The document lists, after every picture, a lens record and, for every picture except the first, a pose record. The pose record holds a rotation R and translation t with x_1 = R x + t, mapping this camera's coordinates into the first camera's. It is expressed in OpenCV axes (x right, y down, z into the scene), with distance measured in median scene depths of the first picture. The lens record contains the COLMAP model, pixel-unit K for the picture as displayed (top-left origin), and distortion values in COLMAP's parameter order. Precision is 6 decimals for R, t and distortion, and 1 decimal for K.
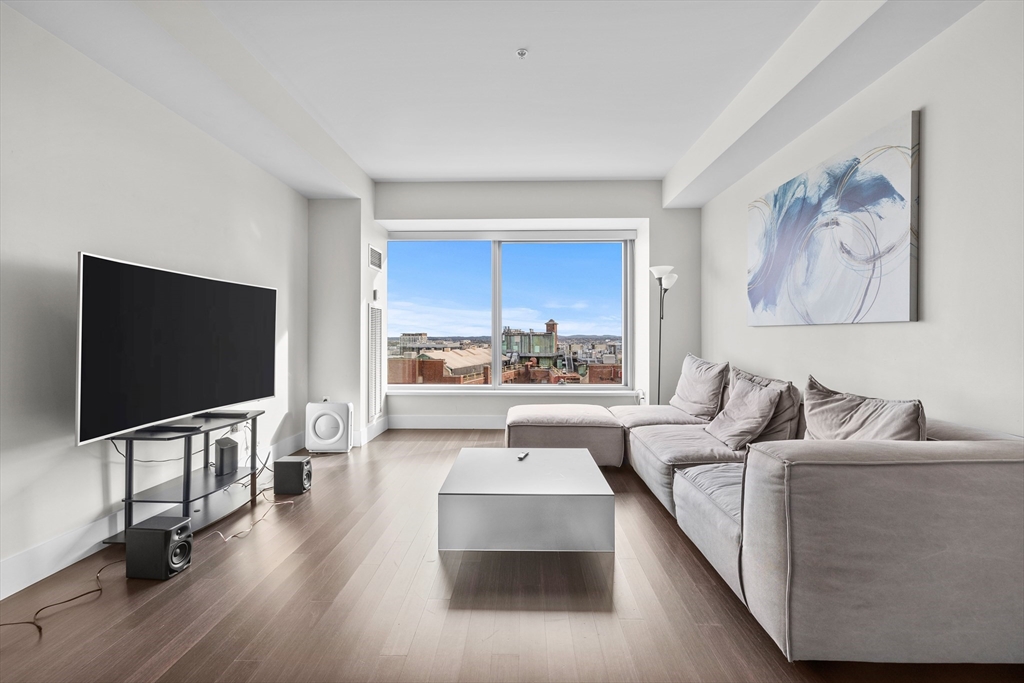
lens RADIAL K [[438.8, 0, 510.3], [0, 438.8, 333.5], [0, 0, 1]] dist [-0.003545, 0.000500]
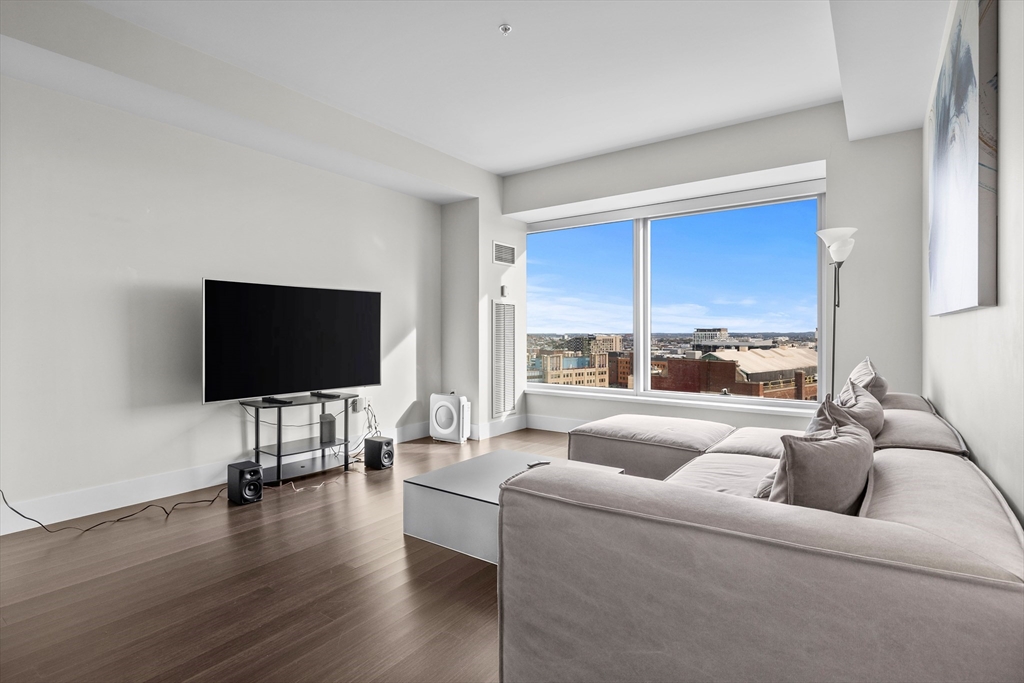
lens RADIAL K [[502.7, 0, 506.3], [0, 502.7, 335.5], [0, 0, 1]] dist [-0.002803, 0.000800]
pose [[0.822594, 0.003783, -0.568617, 0.404123], [0.003613, 0.999923, 0.011879, -0.000612], [0.568618, -0.011826, 0.822517, 0.075752]]
